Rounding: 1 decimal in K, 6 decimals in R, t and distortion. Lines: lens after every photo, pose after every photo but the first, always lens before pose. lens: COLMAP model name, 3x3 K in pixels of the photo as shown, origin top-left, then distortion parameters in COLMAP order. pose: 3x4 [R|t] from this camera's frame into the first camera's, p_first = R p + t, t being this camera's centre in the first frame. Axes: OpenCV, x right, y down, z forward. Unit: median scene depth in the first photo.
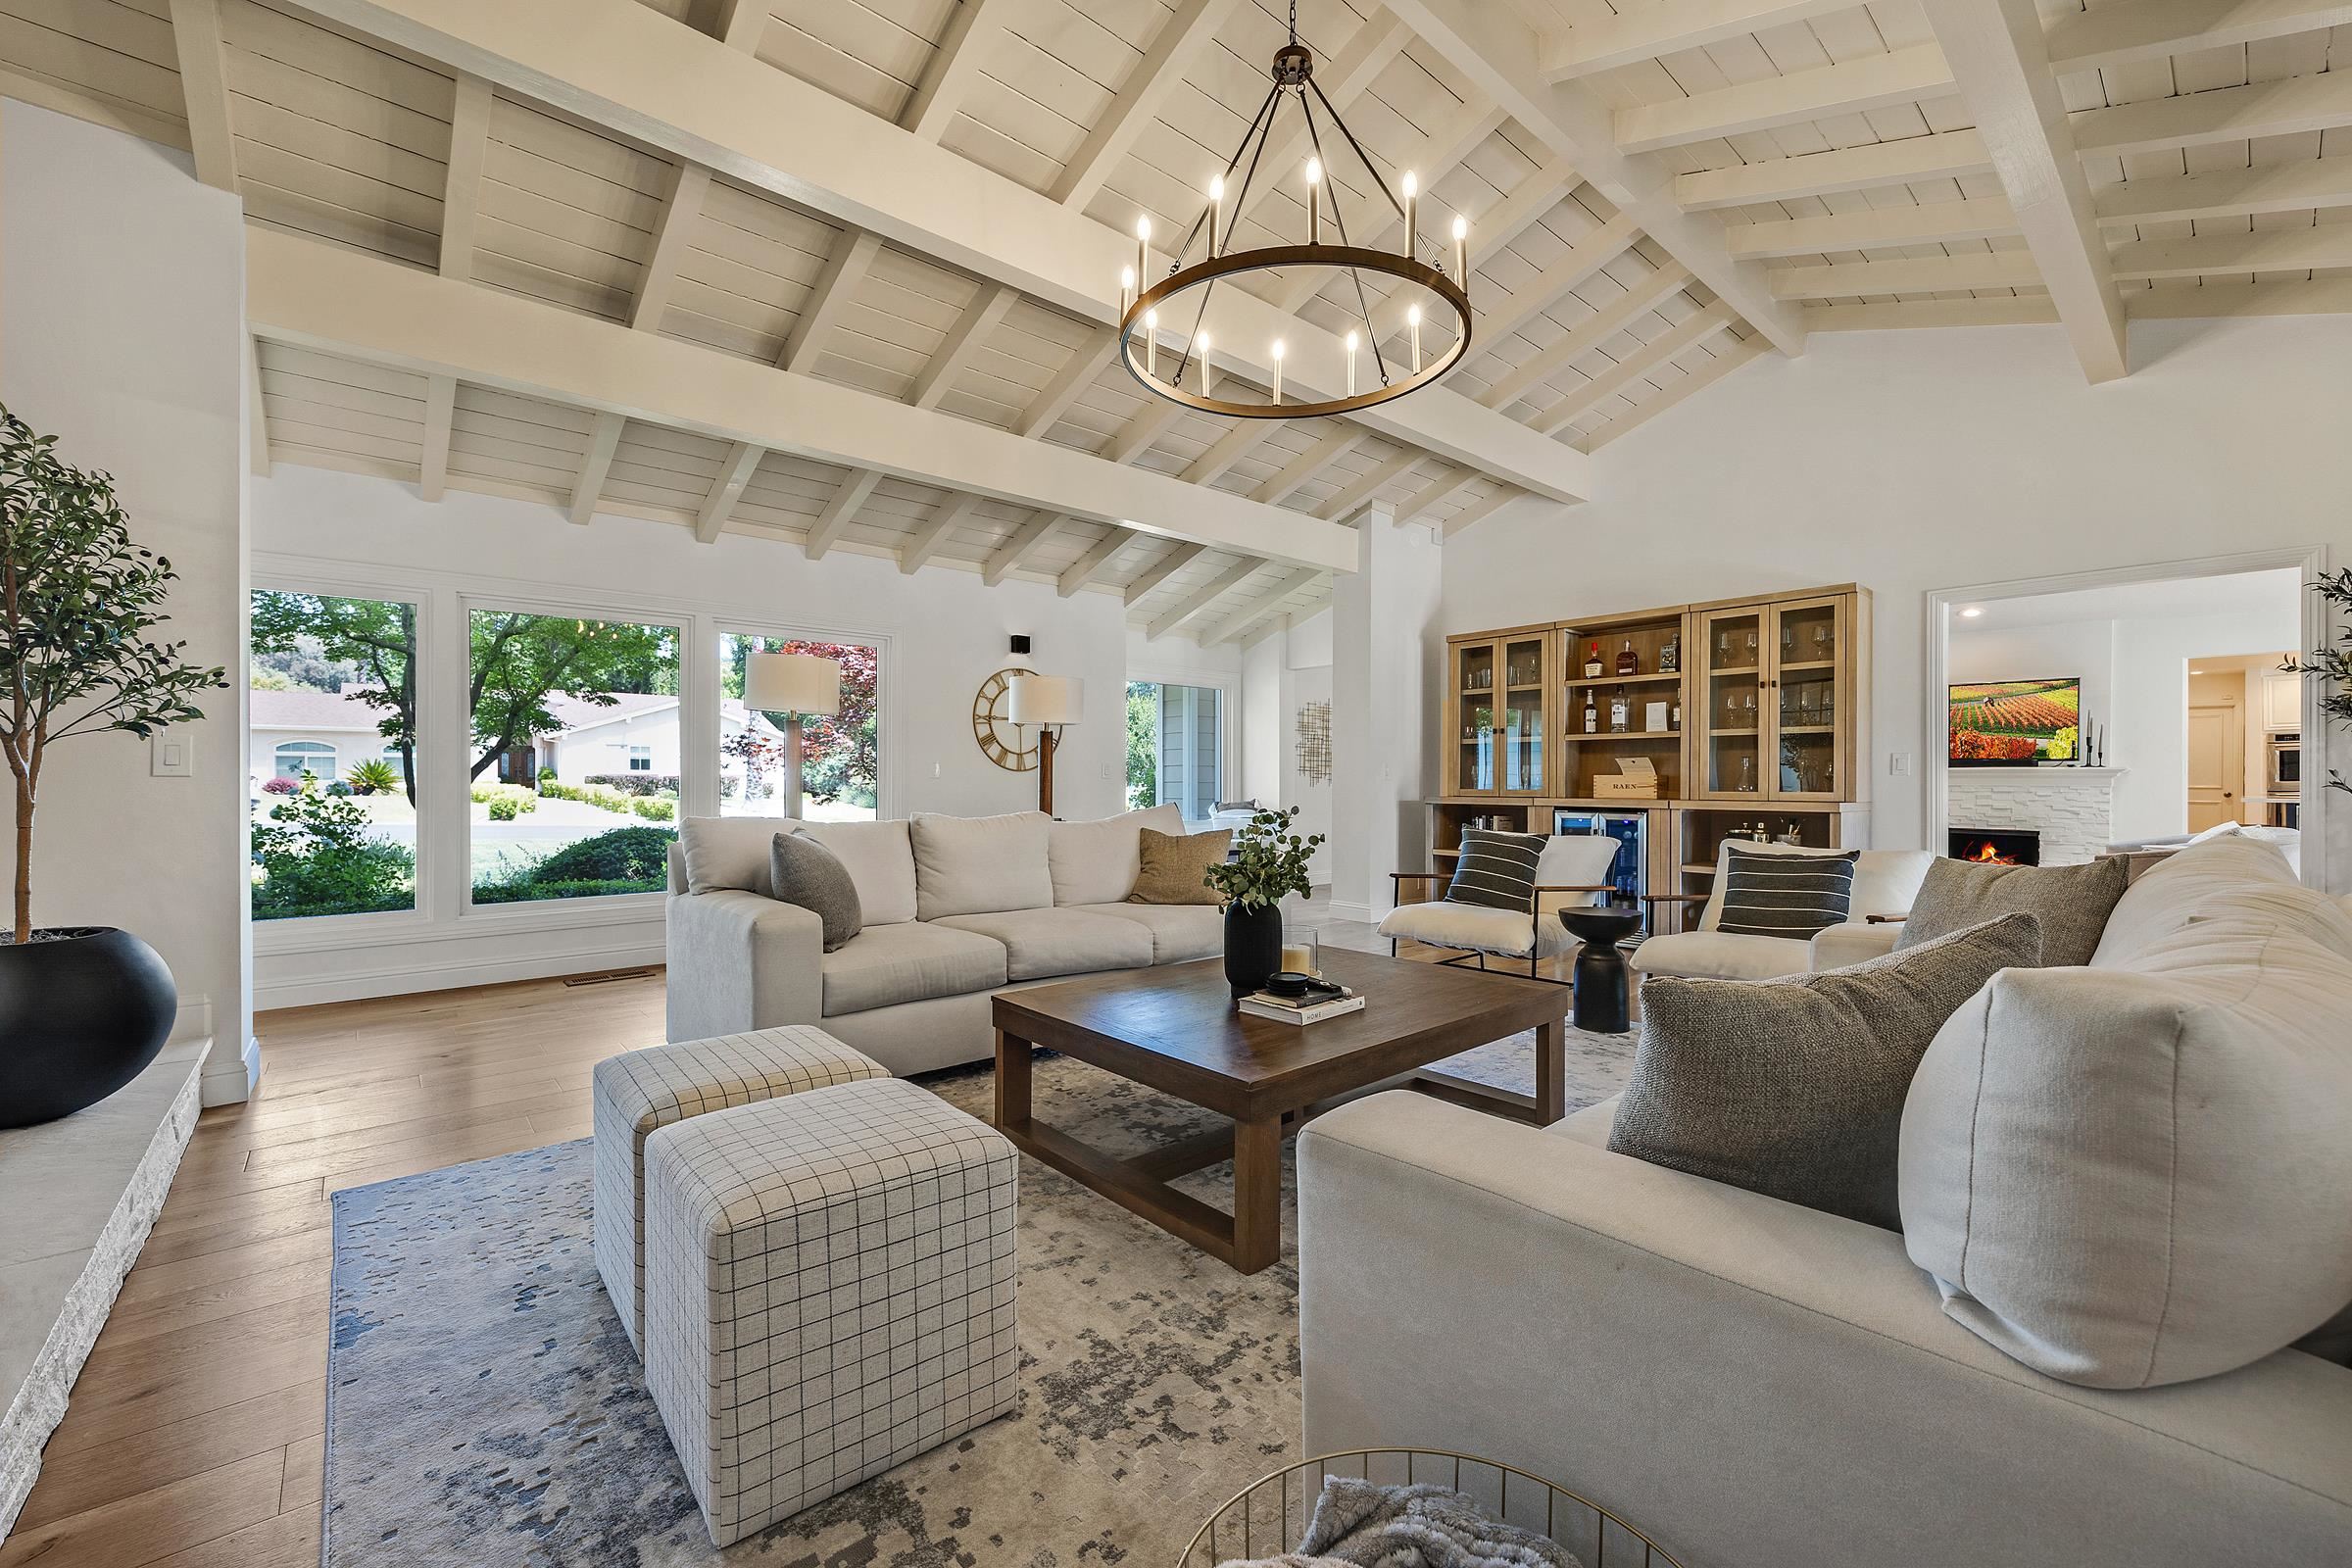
lens RADIAL K [[952.7, 0, 1176.0], [0, 952.7, 784.0], [0, 0, 1]] dist [-0.000678, -0.003082]
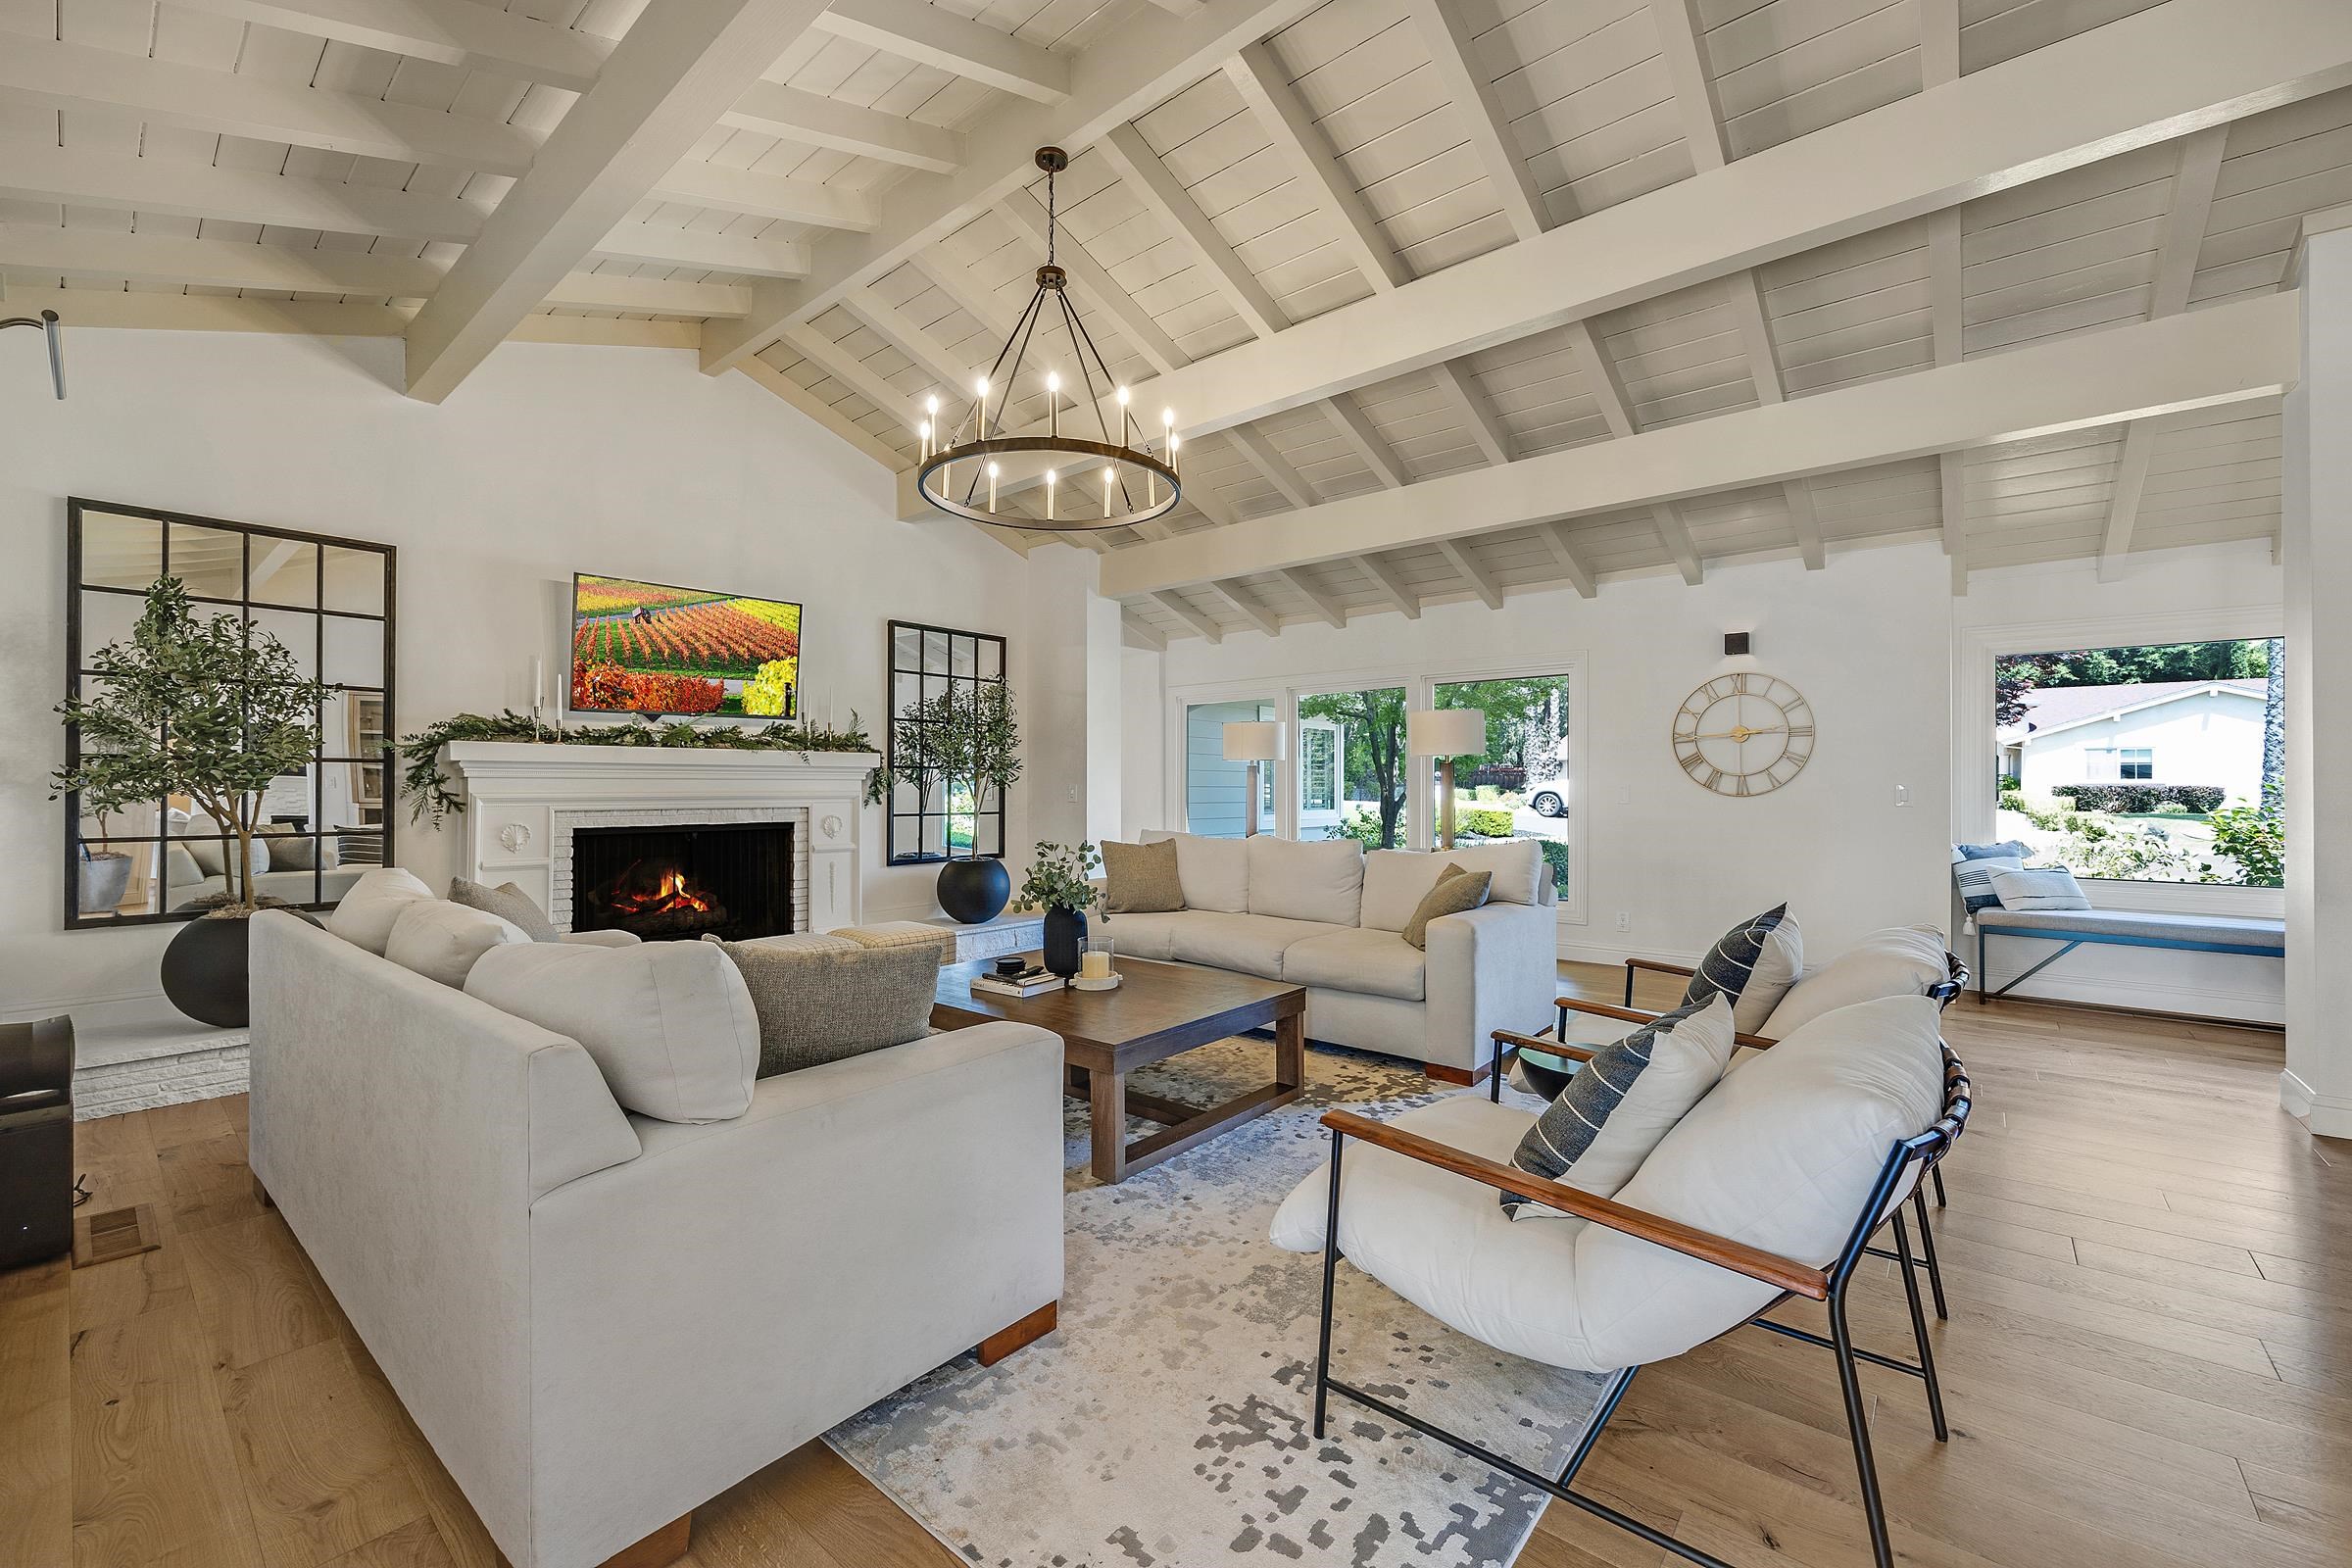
lens RADIAL K [[952.7, 0, 1176.0], [0, 952.7, 784.0], [0, 0, 1]] dist [-0.000678, -0.003082]
pose [[0.150289, -0.000479, -0.988642, 0.582855], [-0.006117, 0.999980, -0.001415, -0.020479], [0.988623, 0.006260, 0.150283, 0.393843]]
